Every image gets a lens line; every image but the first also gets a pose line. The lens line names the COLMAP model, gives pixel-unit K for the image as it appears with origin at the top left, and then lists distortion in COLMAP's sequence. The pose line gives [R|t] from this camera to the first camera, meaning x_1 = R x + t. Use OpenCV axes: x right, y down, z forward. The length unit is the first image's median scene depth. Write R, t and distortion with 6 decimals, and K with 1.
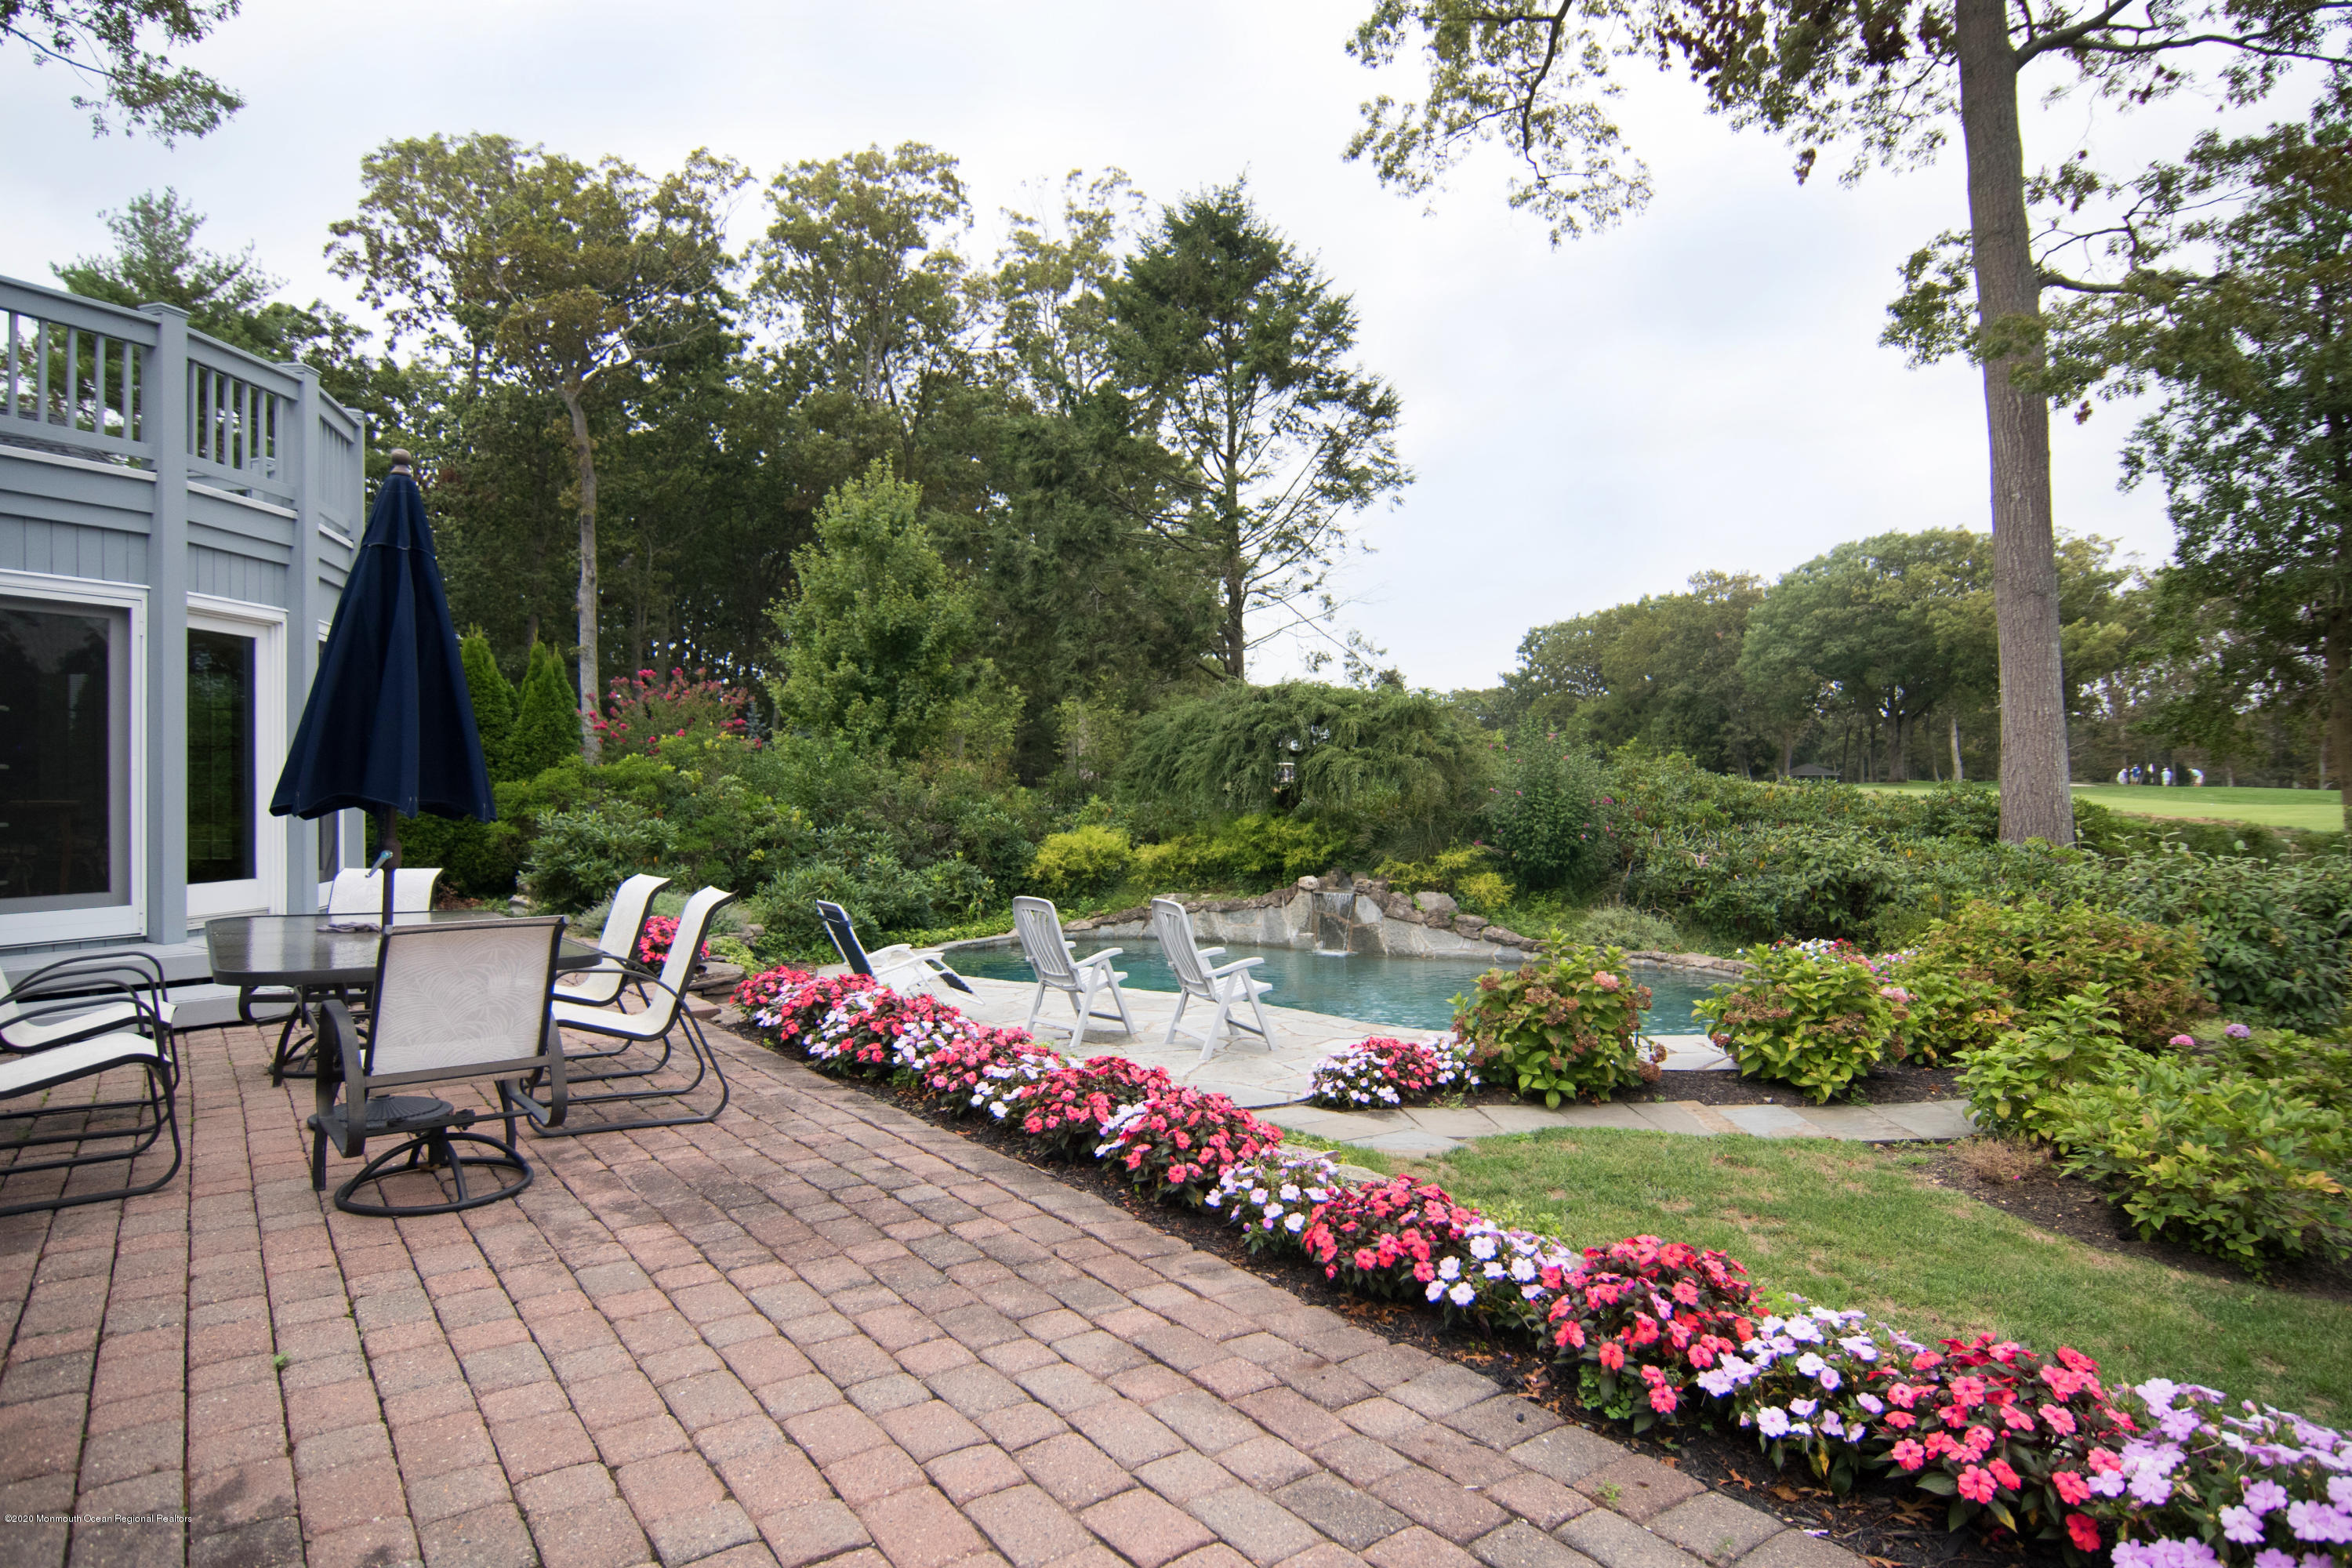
lens RADIAL K [[1258.5, 0, 1176.0], [0, 1258.5, 784.0], [0, 0, 1]] dist [-0.003999, -0.012464]
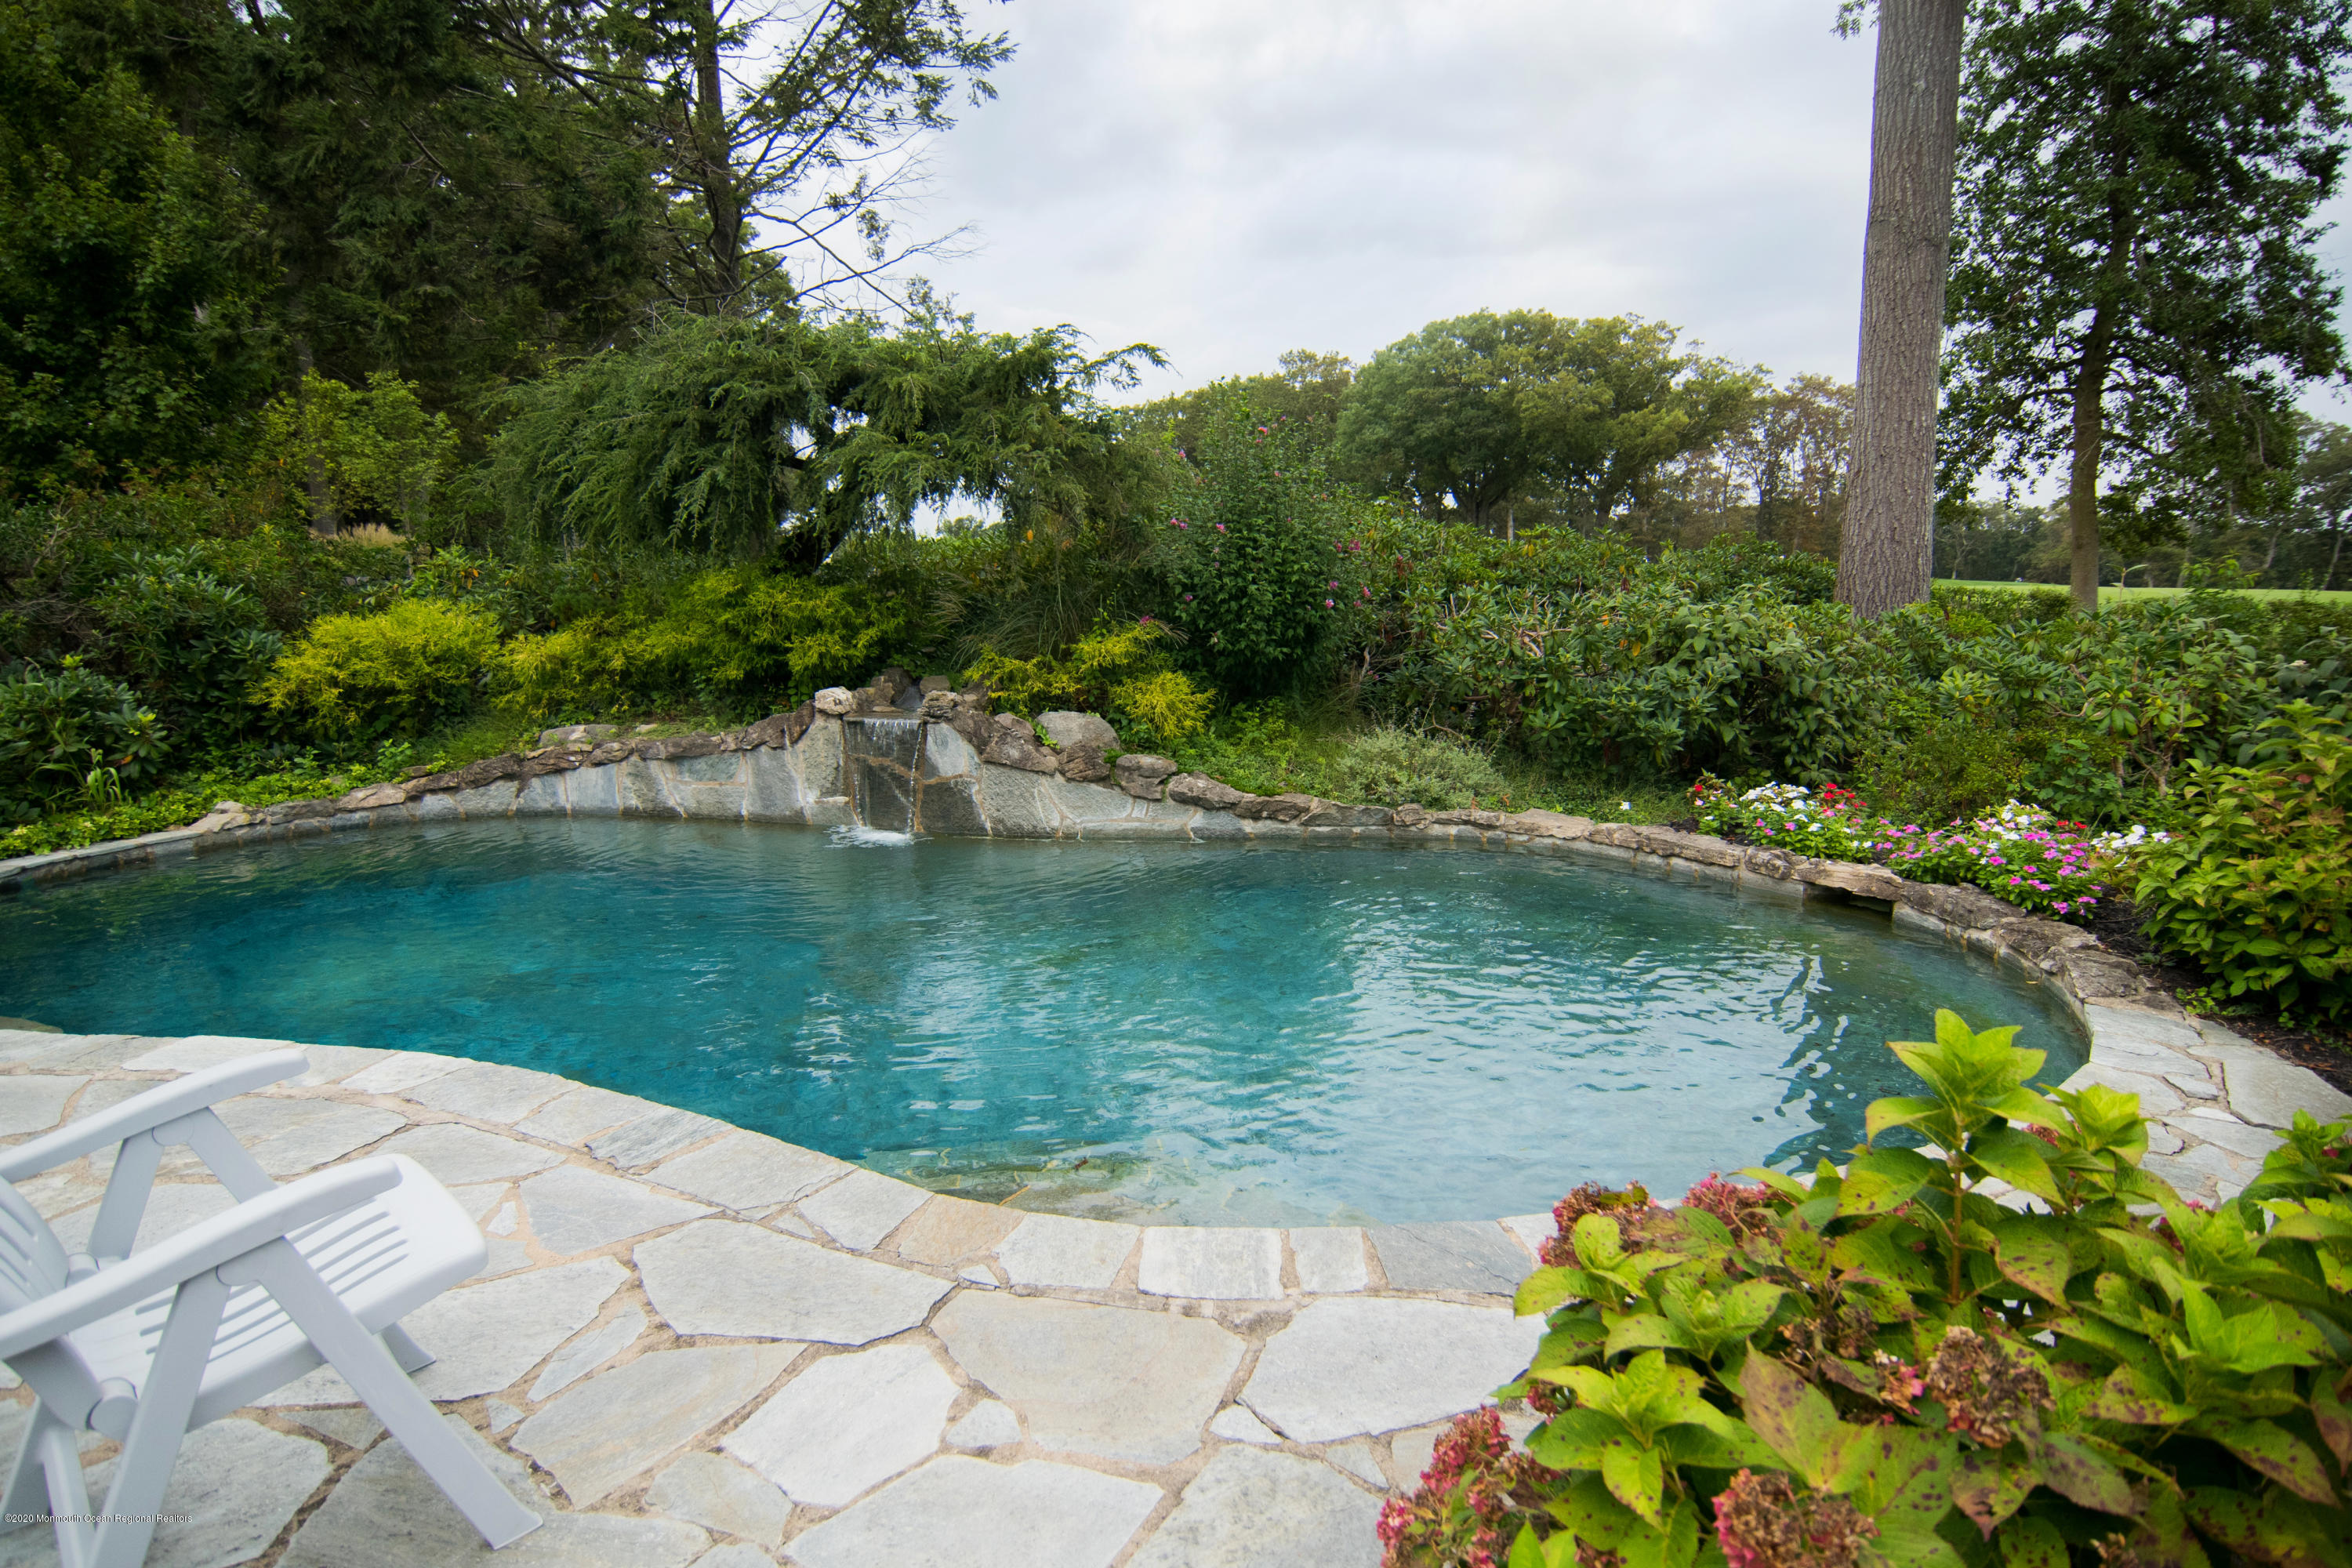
lens RADIAL K [[1258.5, 0, 1176.0], [0, 1258.5, 784.0], [0, 0, 1]] dist [-0.003999, -0.012464]
pose [[0.948774, -0.052331, 0.311592, 0.073574], [0.001077, 0.986718, 0.162439, 0.027591], [-0.315954, -0.153783, 0.936229, 0.454286]]
